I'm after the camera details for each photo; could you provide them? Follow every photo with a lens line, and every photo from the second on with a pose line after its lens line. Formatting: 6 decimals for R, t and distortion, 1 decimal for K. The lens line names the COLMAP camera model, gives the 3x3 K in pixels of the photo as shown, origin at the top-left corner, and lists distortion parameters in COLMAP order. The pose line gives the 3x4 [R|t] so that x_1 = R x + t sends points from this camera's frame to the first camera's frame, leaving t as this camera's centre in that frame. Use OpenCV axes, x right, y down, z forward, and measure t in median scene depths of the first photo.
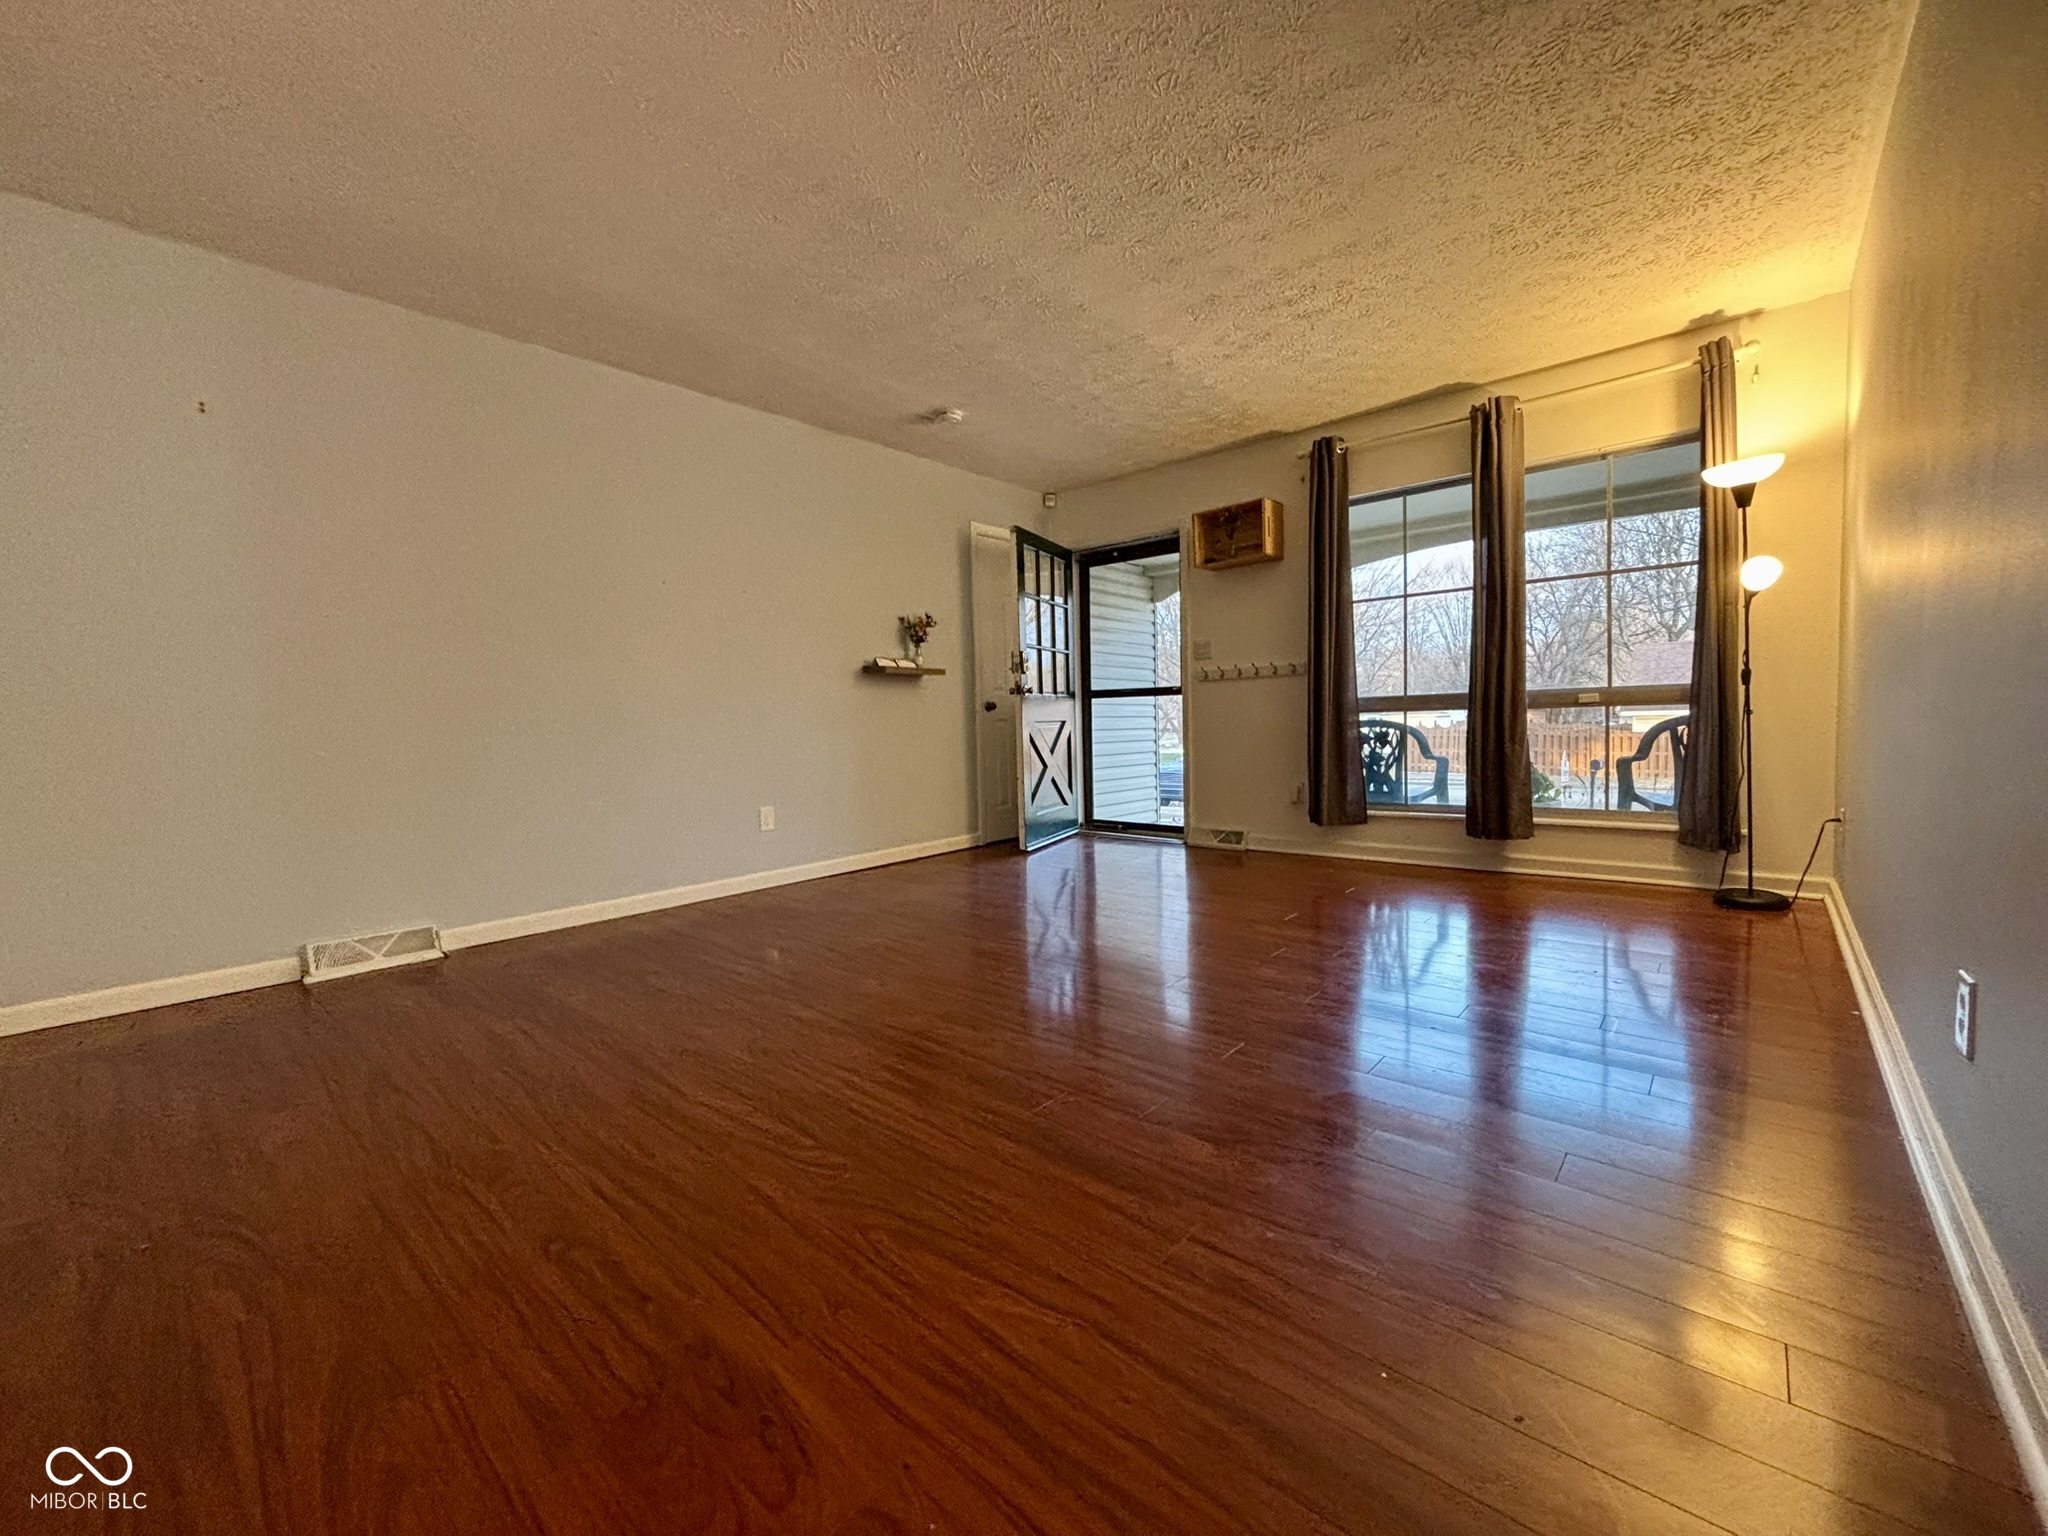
lens RADIAL K [[818.6, 0, 1024.0], [0, 818.6, 760.9], [0, 0, 1]] dist [0.002886, 0.000589]
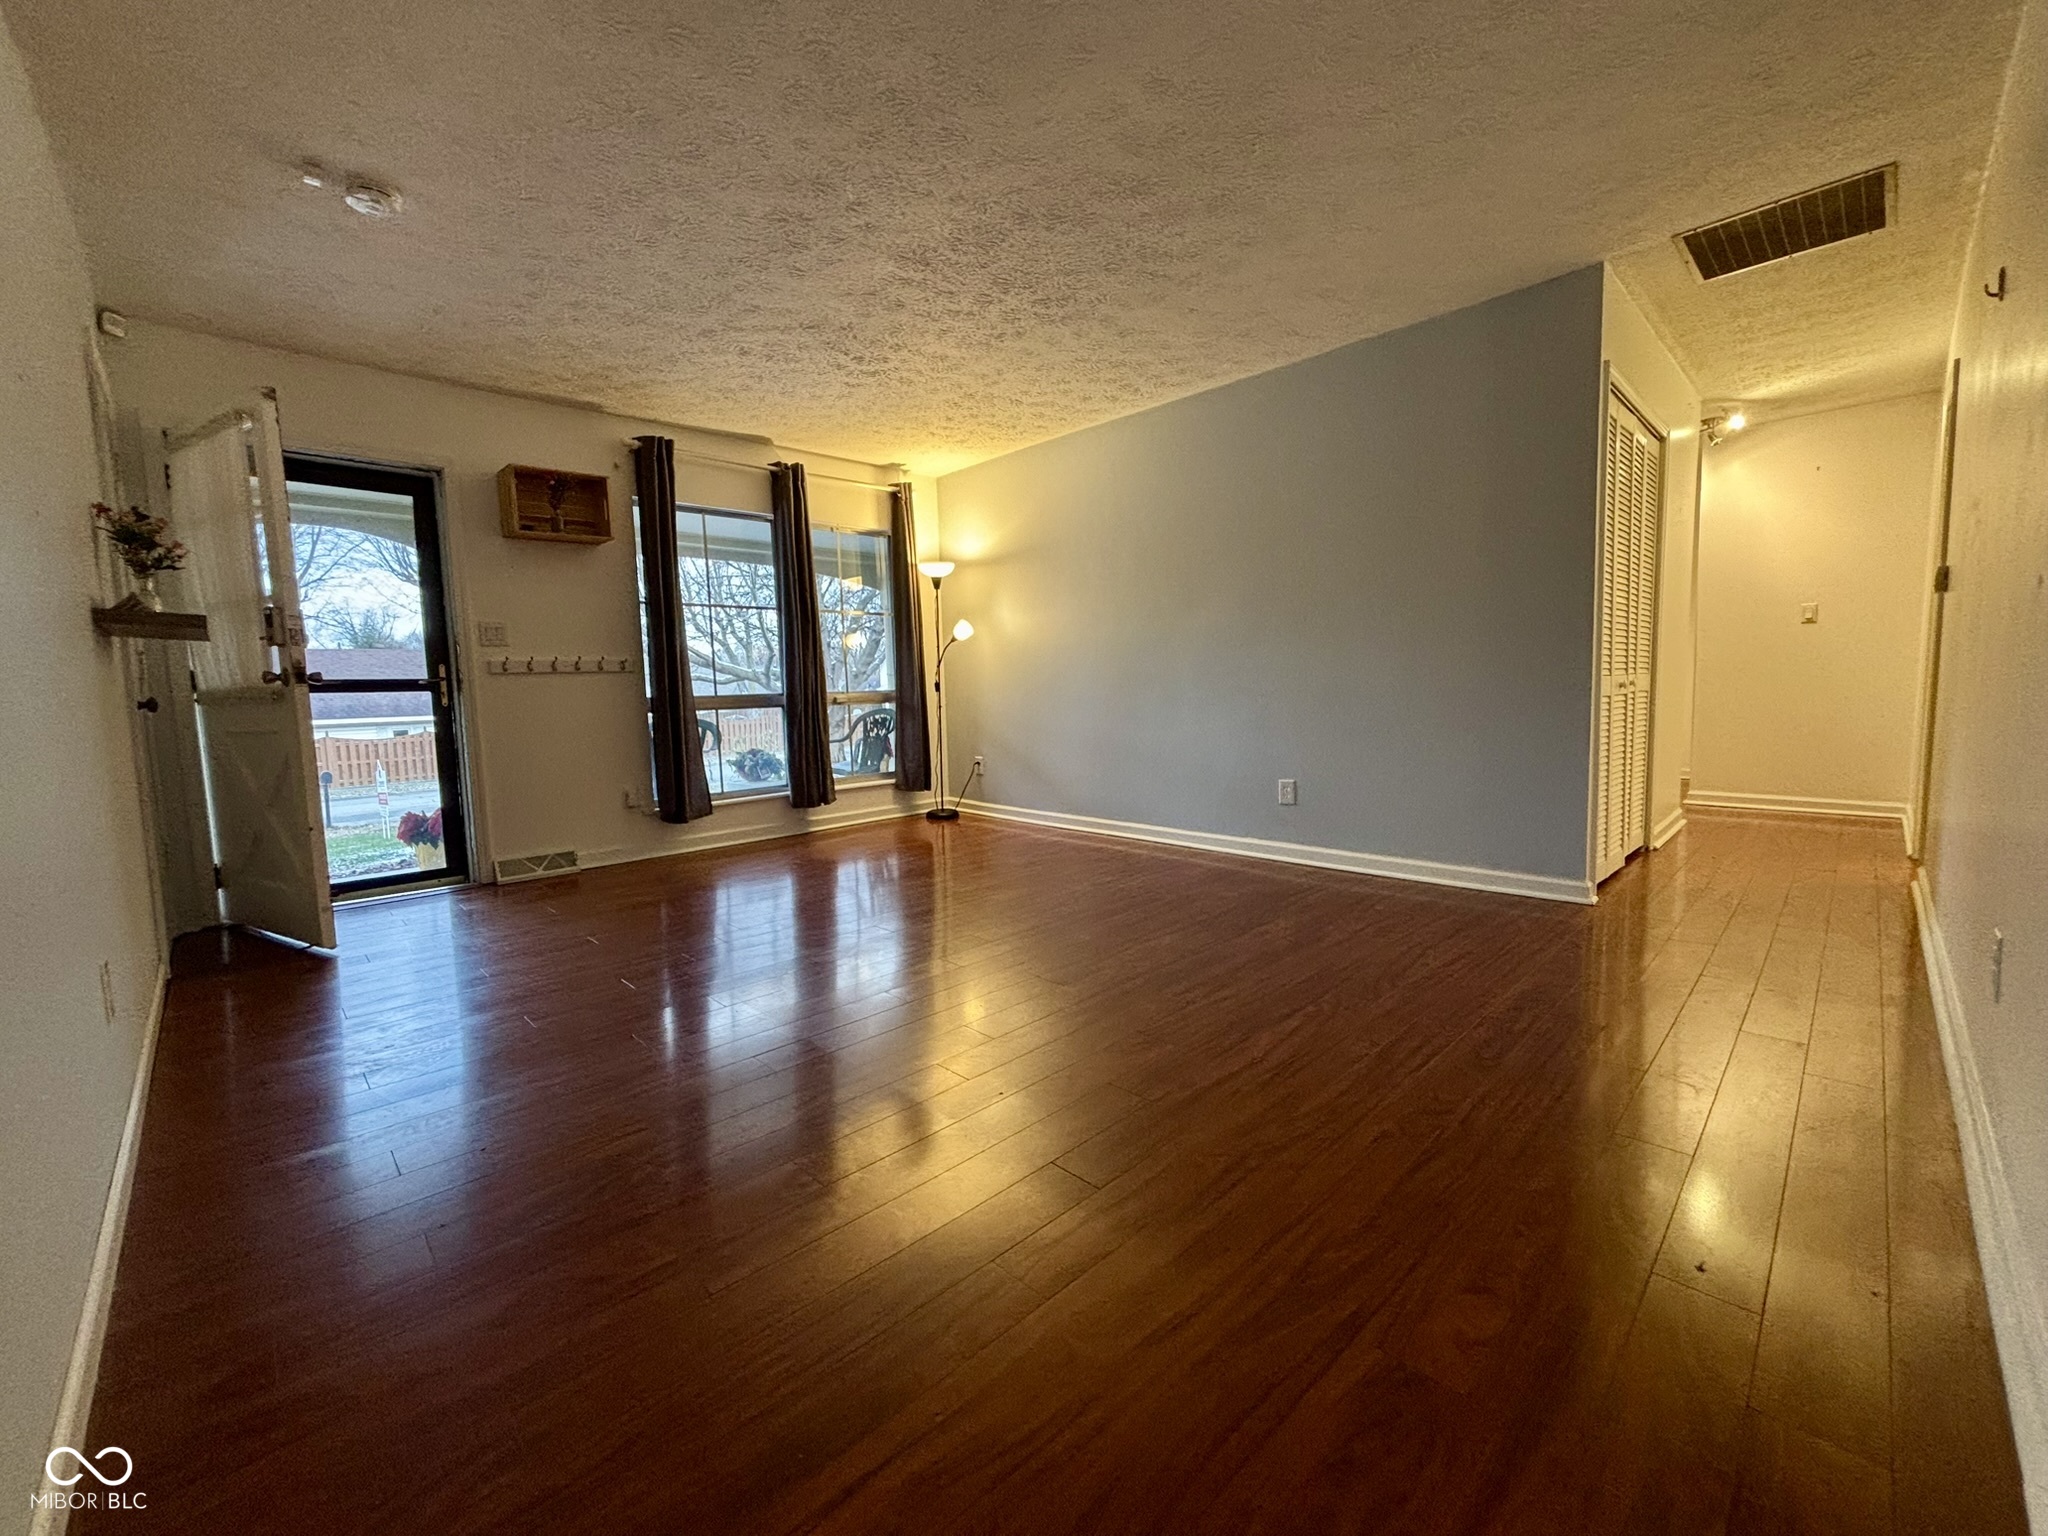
lens RADIAL K [[818.6, 0, 1024.0], [0, 818.6, 760.9], [0, 0, 1]] dist [0.002886, 0.000589]
pose [[0.086903, -0.063284, 0.994205, -0.629640], [0.079668, 0.995225, 0.056386, -0.021744], [-0.993026, 0.074306, 0.091530, 0.509605]]
